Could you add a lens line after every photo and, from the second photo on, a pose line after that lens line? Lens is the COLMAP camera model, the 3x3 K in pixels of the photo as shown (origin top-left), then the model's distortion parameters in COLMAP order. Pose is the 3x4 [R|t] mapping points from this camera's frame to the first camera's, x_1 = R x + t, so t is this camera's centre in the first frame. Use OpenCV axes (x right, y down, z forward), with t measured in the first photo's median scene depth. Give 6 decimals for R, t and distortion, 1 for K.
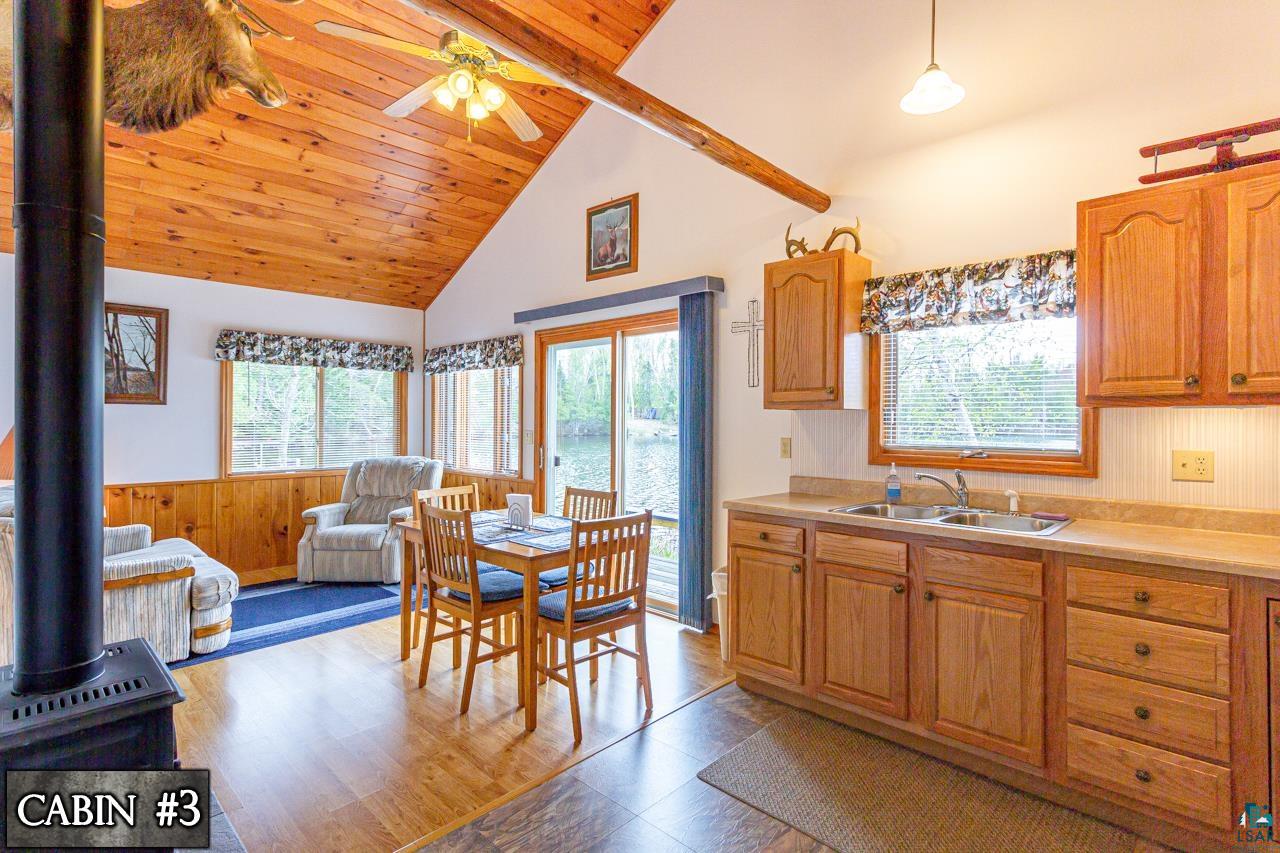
lens RADIAL K [[639.2, 0, 652.1], [0, 639.2, 419.7], [0, 0, 1]] dist [0.000675, 0.002124]
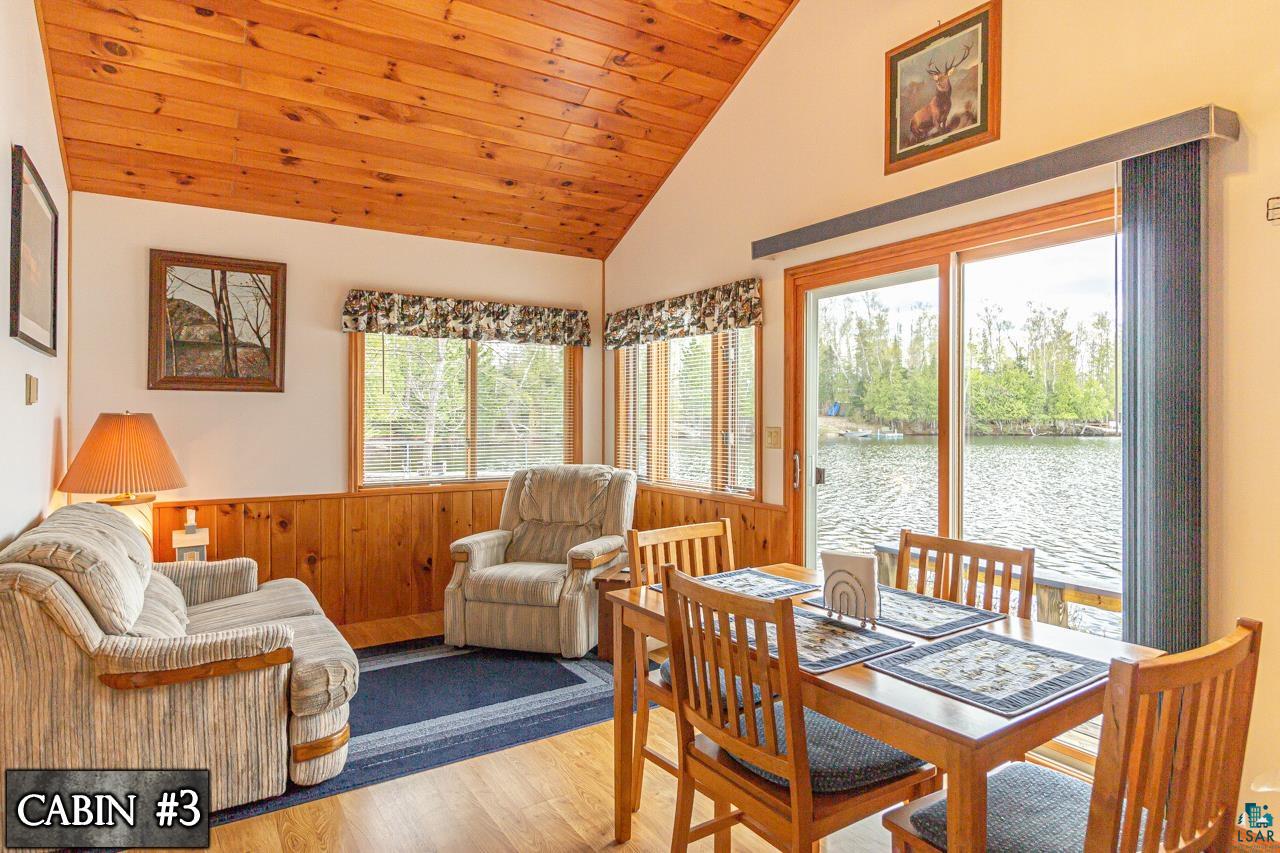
lens RADIAL K [[737.8, 0, 647.6], [0, 737.8, 418.0], [0, 0, 1]] dist [-0.004314, 0.000159]
pose [[0.972085, -0.003105, -0.234609, -0.148346], [0.003269, 0.999995, 0.000307, 0.007554], [0.234607, -0.001066, 0.972090, 0.267921]]
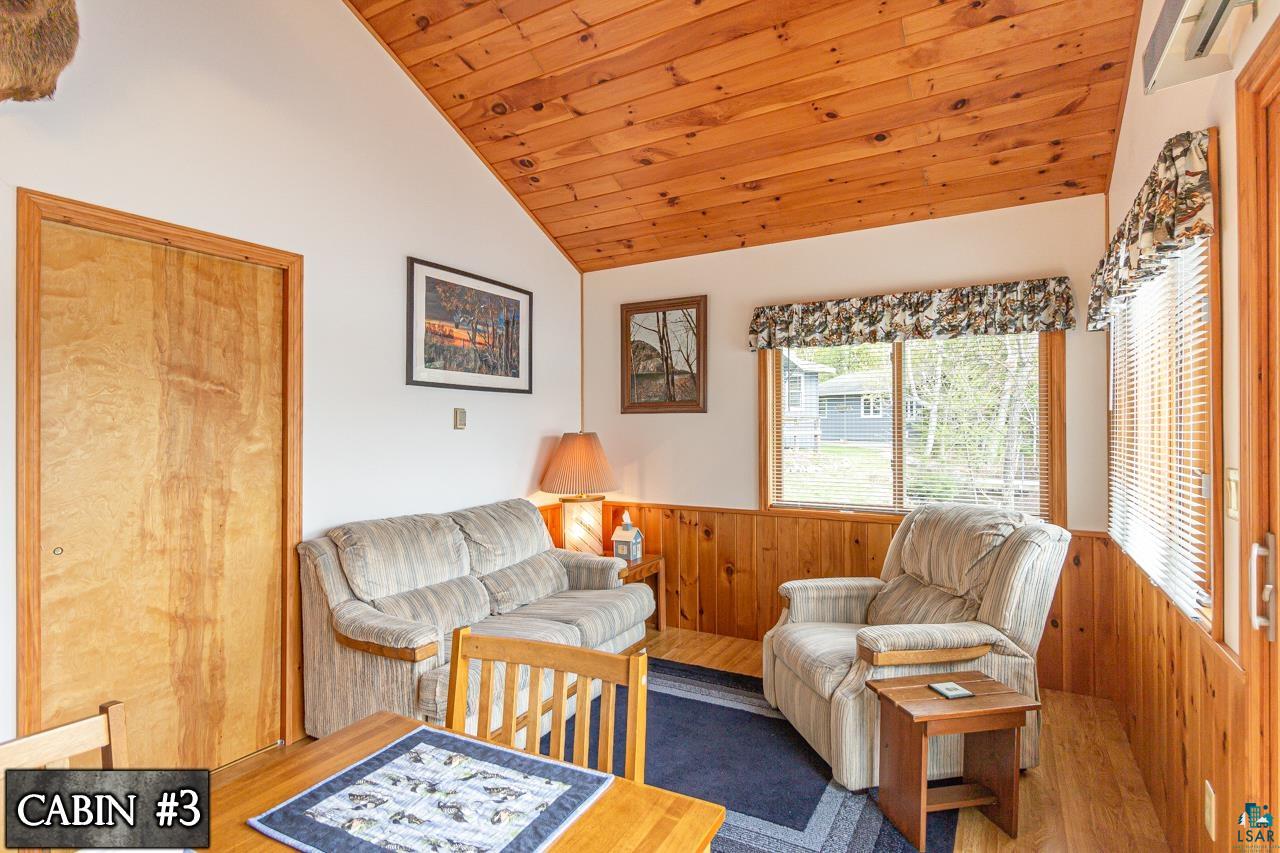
lens RADIAL K [[629.6, 0, 649.0], [0, 629.6, 425.6], [0, 0, 1]] dist [-0.005849, 0.001871]
pose [[0.251496, -0.009909, -0.967808, -0.001847], [0.006934, 0.999940, -0.008436, -0.000496], [0.967833, -0.004589, 0.251550, 0.729896]]
